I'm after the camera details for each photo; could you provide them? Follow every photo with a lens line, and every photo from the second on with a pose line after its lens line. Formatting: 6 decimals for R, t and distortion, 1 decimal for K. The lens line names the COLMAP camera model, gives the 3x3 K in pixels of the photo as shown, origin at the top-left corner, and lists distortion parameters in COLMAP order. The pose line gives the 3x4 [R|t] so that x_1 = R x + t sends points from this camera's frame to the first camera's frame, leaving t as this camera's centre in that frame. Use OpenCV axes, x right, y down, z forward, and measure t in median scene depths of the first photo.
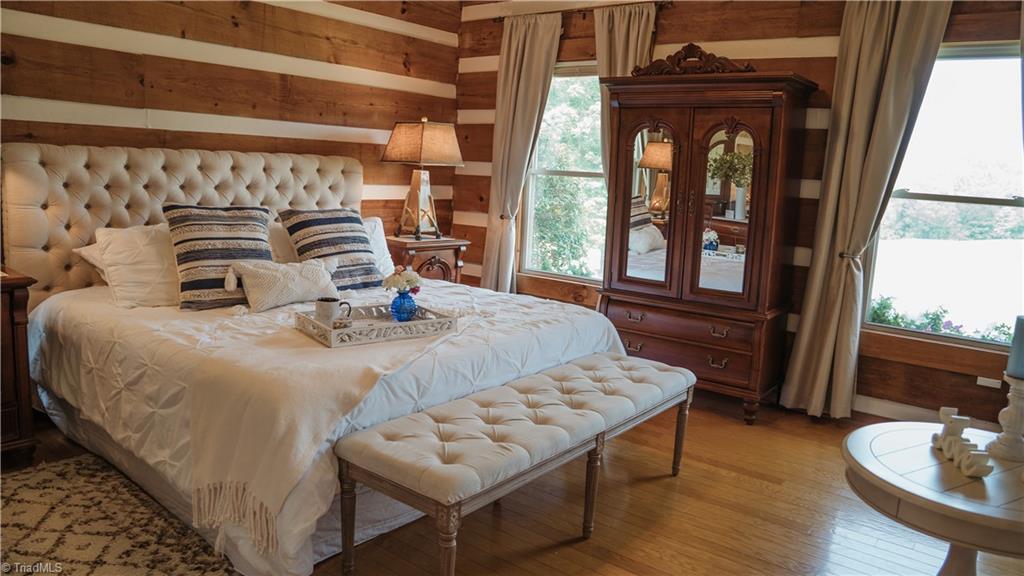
lens RADIAL K [[714.4, 0, 515.8], [0, 714.4, 291.1], [0, 0, 1]] dist [-0.129633, 0.068963]
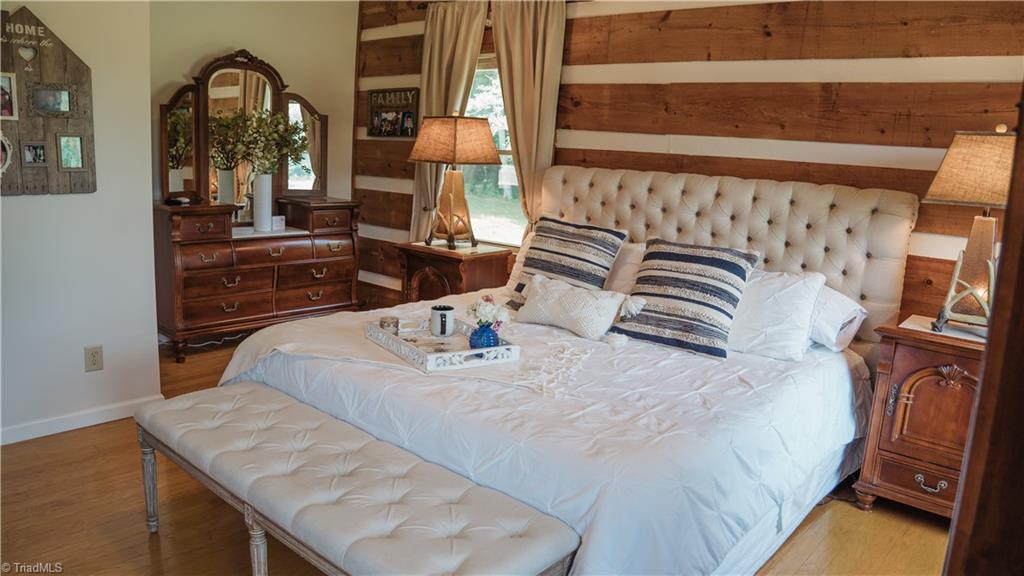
lens RADIAL K [[714.4, 0, 515.8], [0, 714.4, 291.1], [0, 0, 1]] dist [-0.129633, 0.068963]
pose [[-0.044252, 0.137733, -0.989480, 0.537254], [-0.220940, 0.964576, 0.144147, -0.131751], [0.974283, 0.224994, -0.012254, 0.794735]]
